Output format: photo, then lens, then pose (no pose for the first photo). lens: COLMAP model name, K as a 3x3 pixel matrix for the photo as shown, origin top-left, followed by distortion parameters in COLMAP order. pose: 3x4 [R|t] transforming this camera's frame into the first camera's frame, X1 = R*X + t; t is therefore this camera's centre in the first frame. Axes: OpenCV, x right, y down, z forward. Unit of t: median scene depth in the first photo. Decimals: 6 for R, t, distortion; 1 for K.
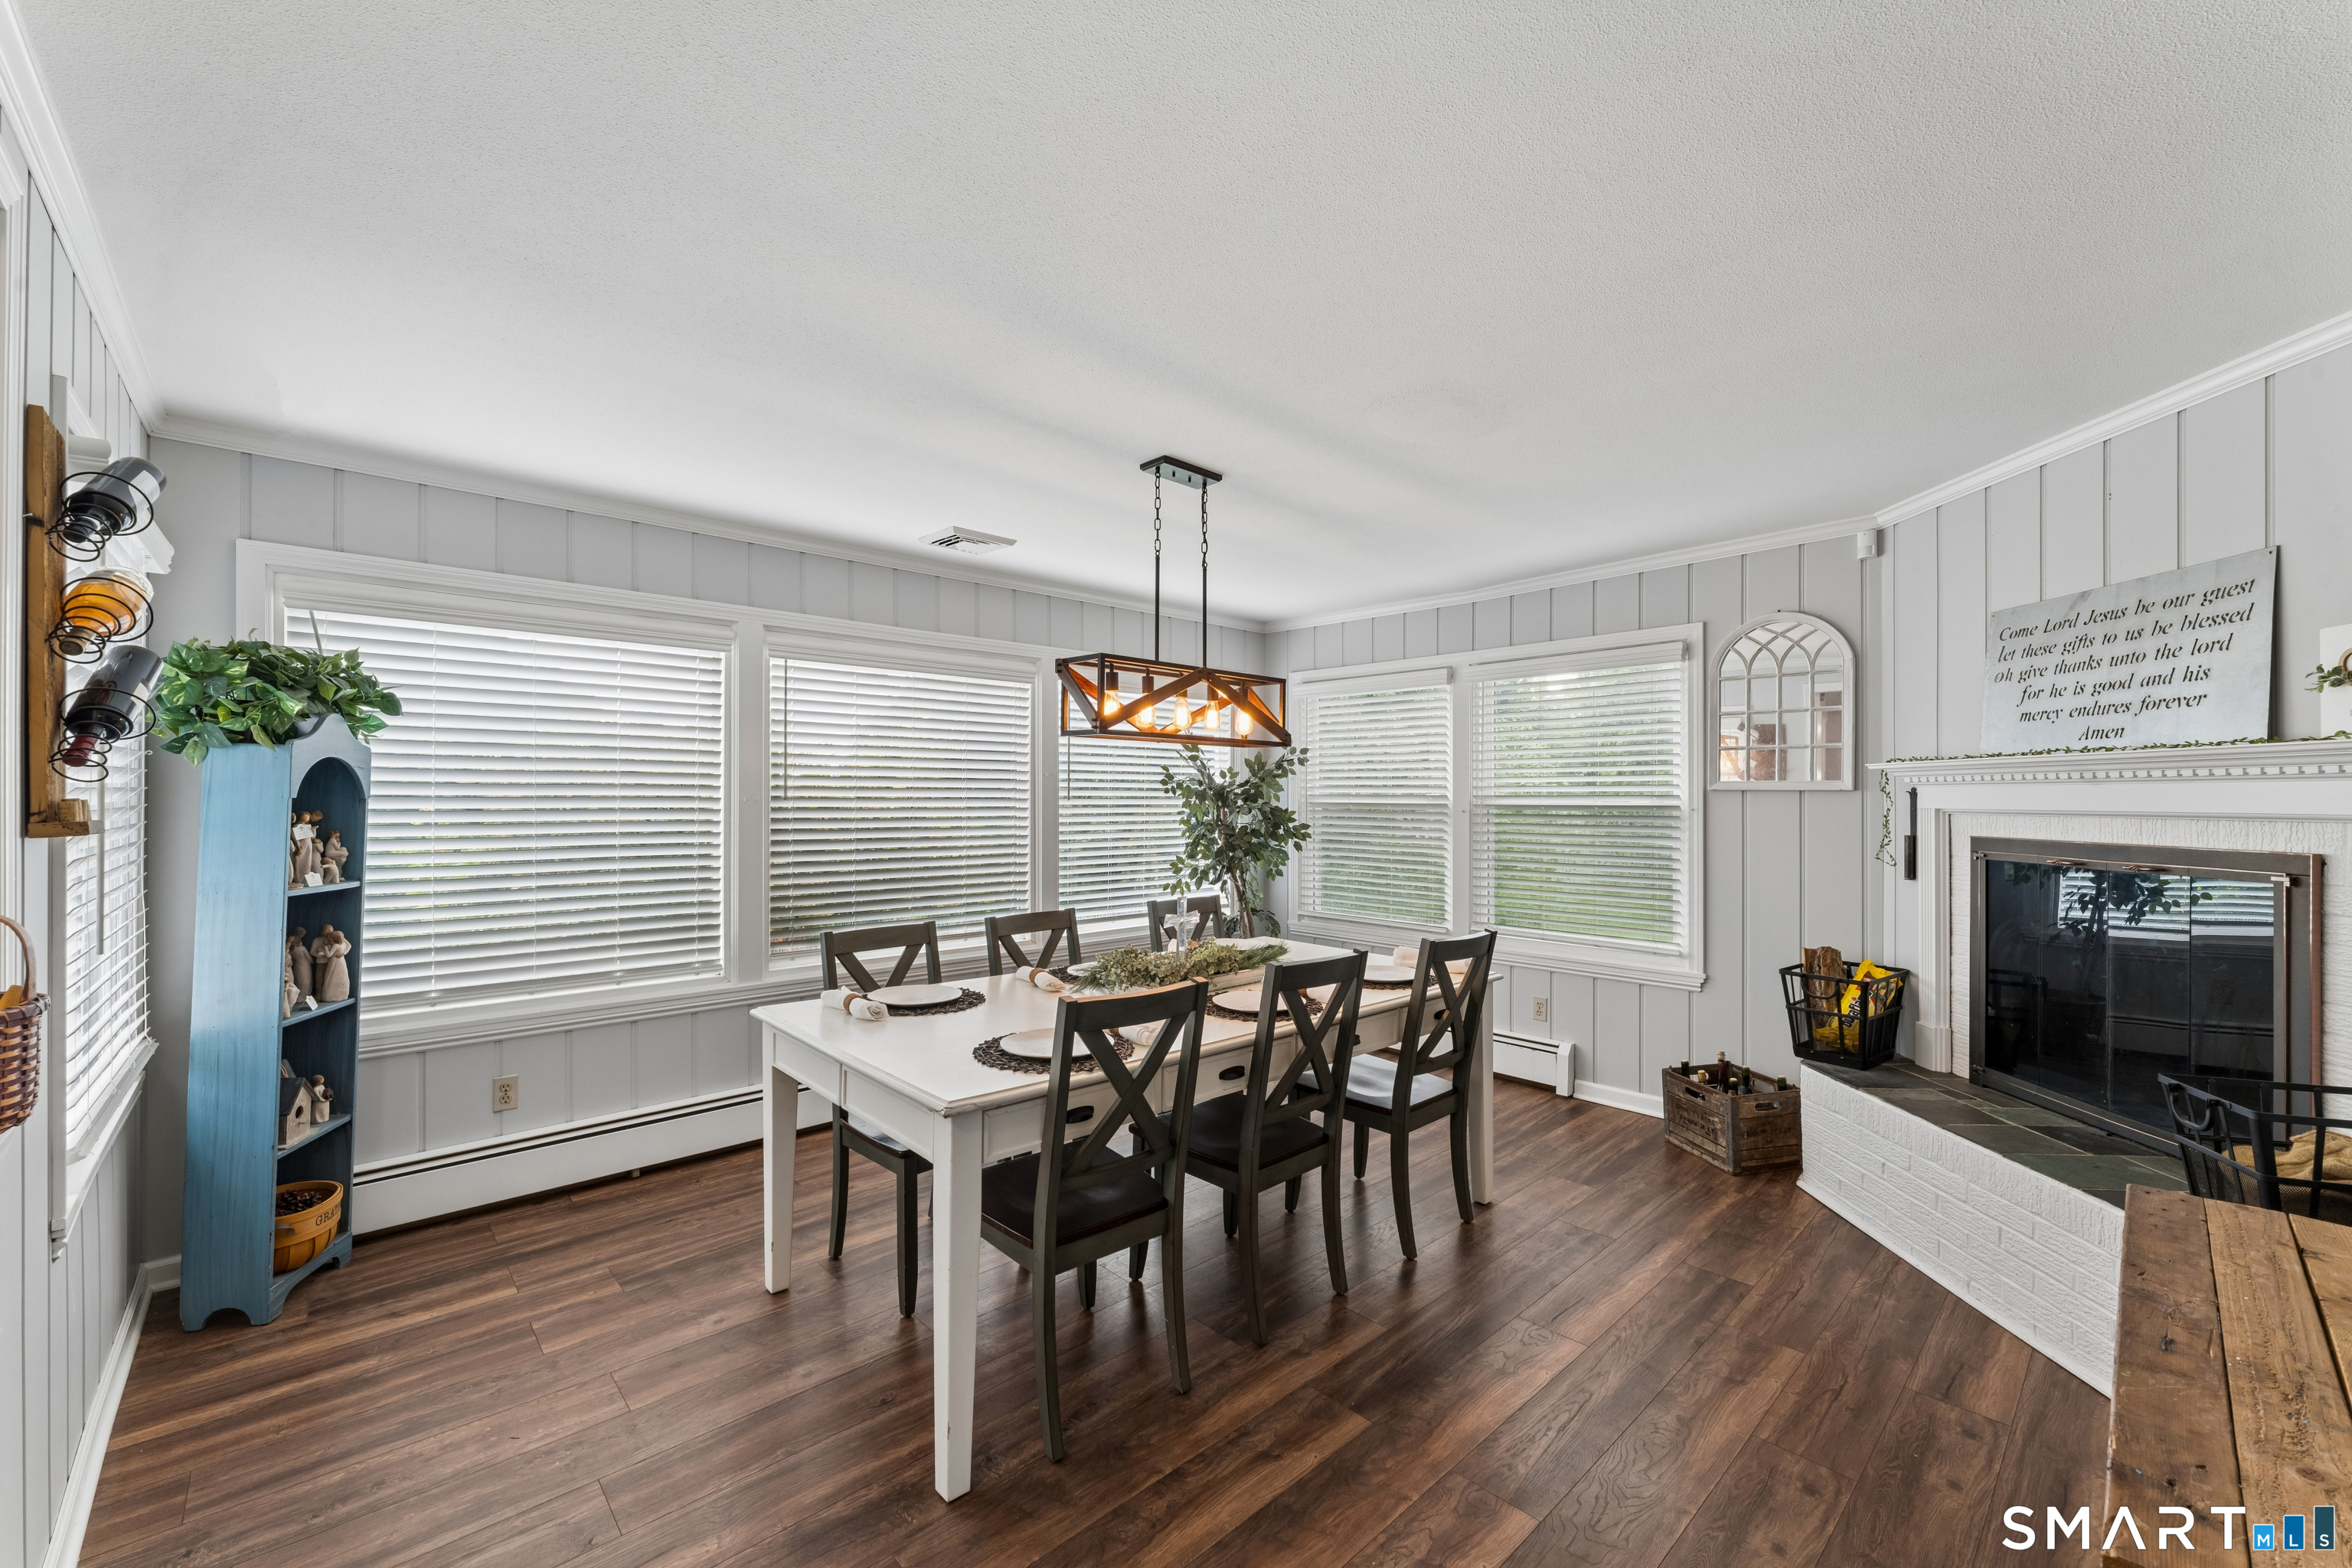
lens RADIAL K [[951.9, 0, 1177.9], [0, 951.9, 786.9], [0, 0, 1]] dist [-0.003012, -0.000630]
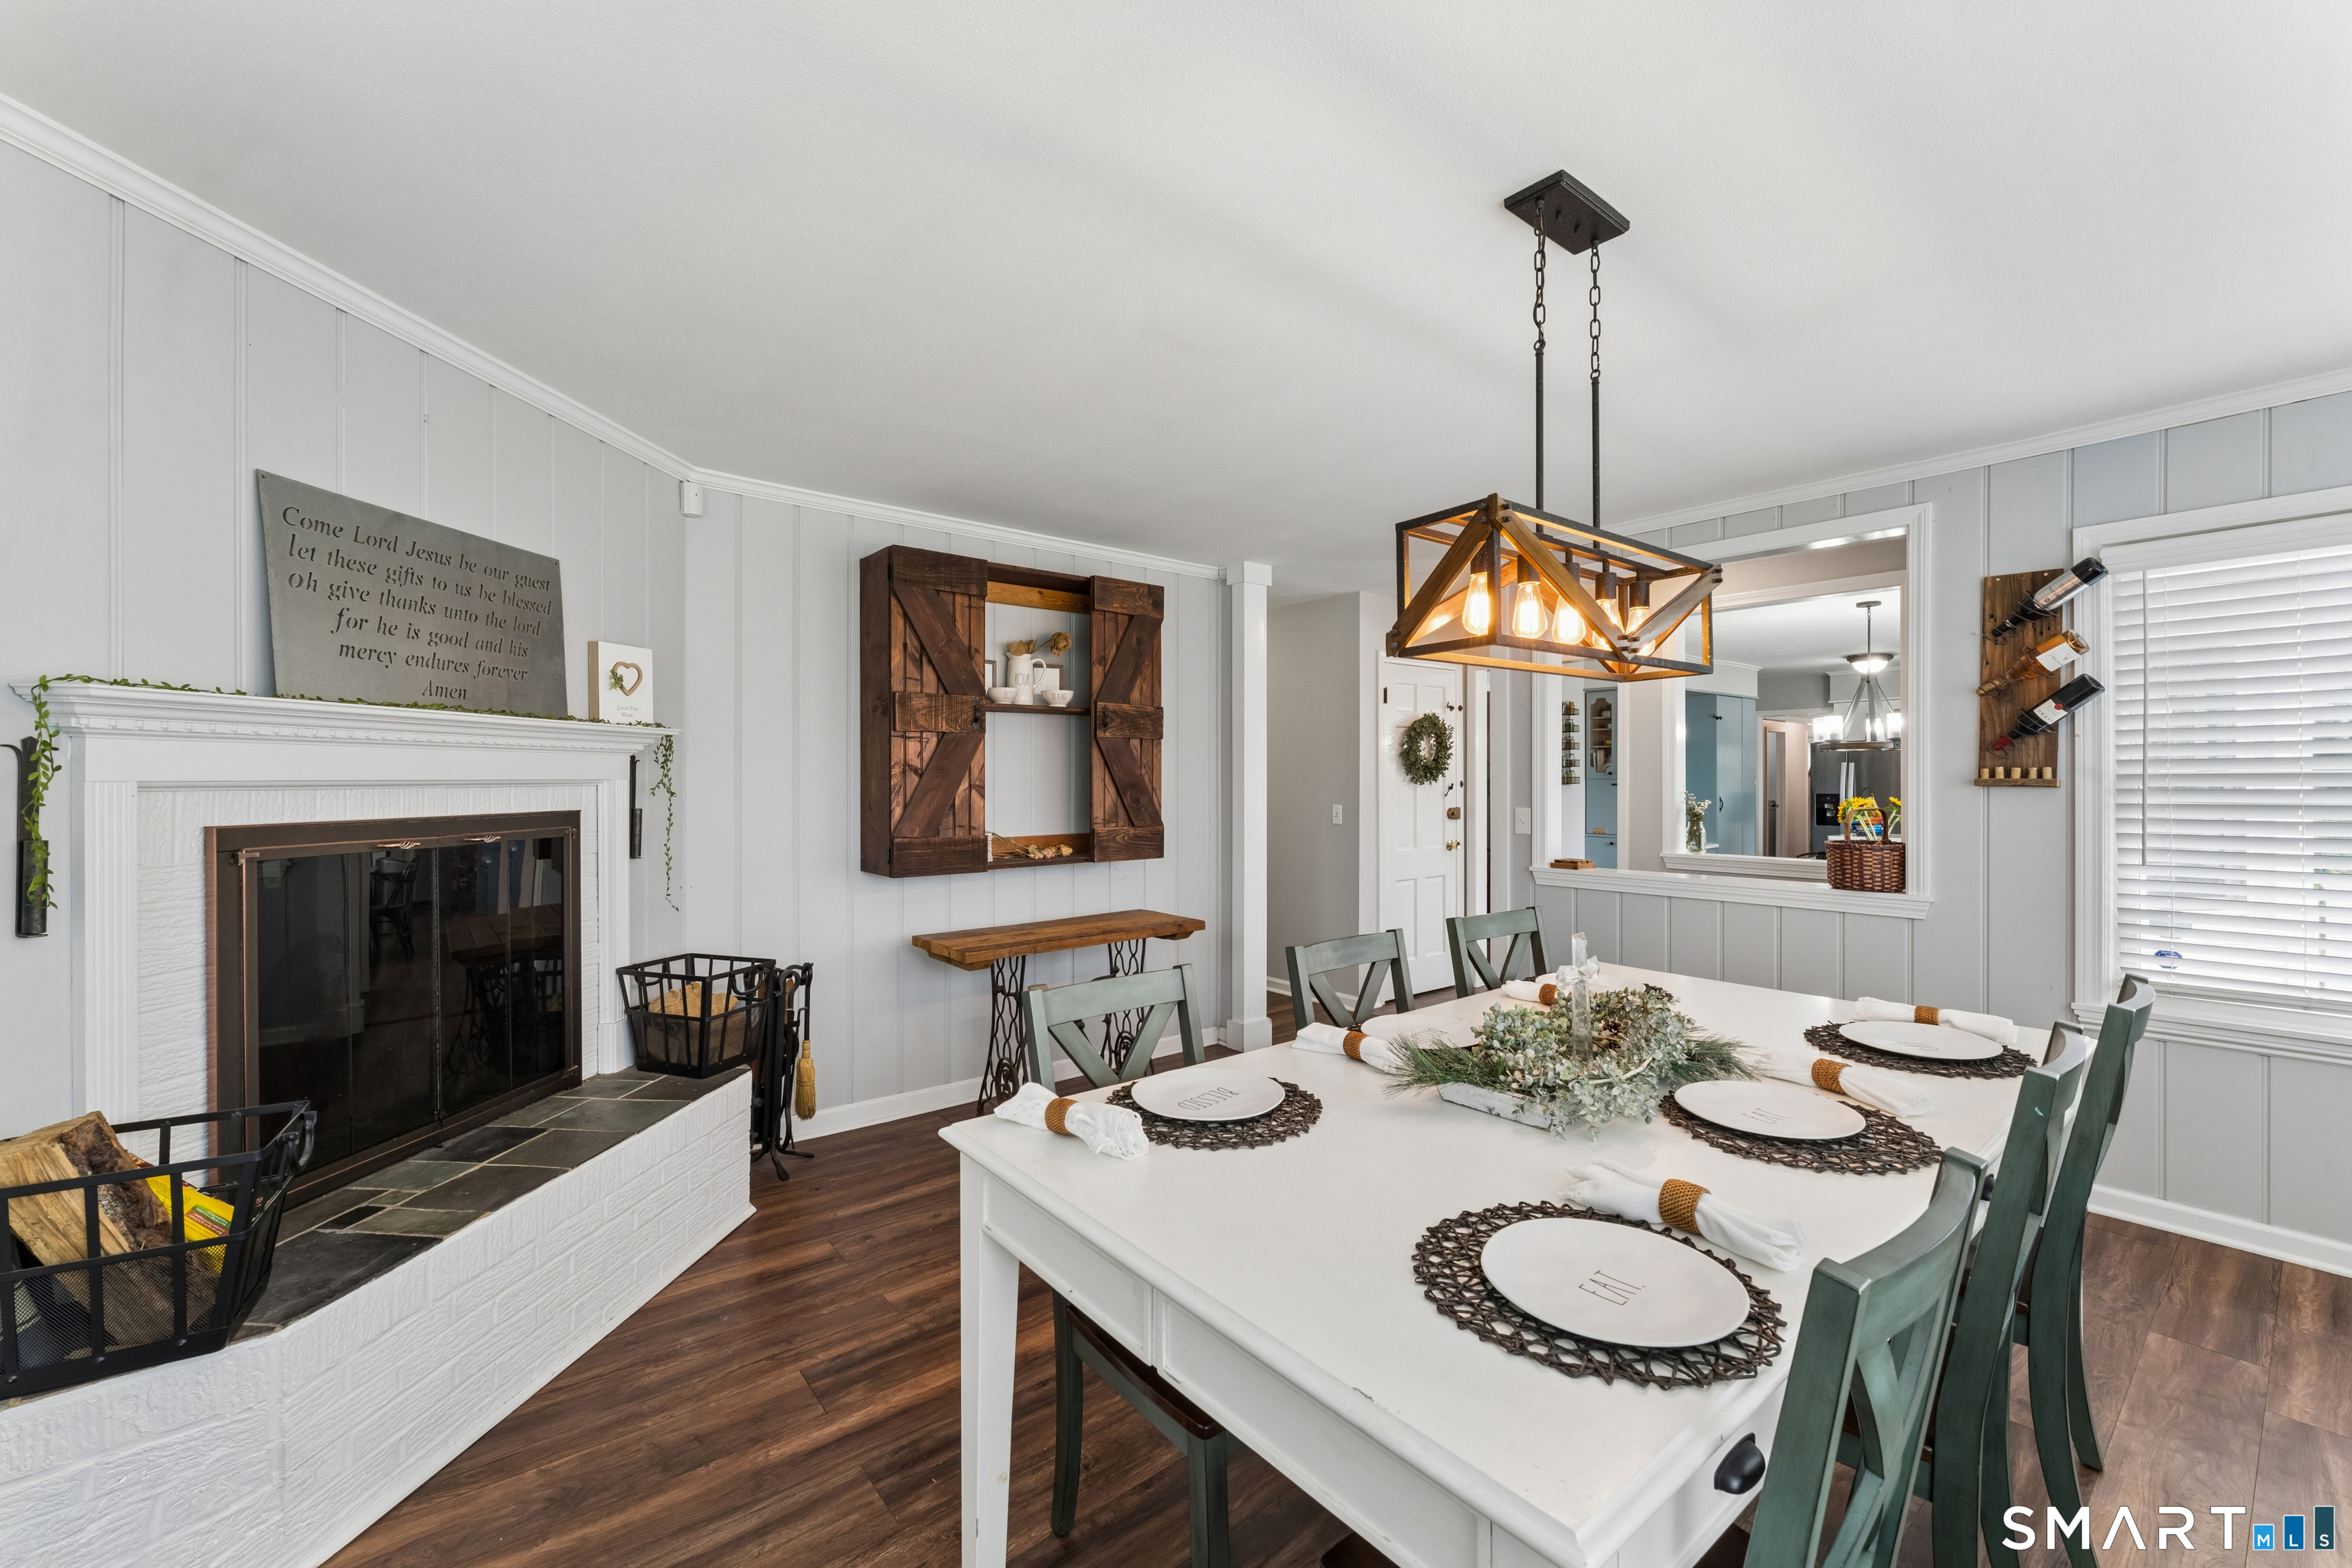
lens RADIAL K [[951.9, 0, 1178.9], [0, 951.9, 786.4], [0, 0, 1]] dist [-0.003012, -0.000630]
pose [[-0.997345, -0.000356, 0.072818, 0.208401], [-0.000085, 0.999993, 0.003715, 0.025773], [-0.072819, 0.003699, -0.997338, 1.647089]]
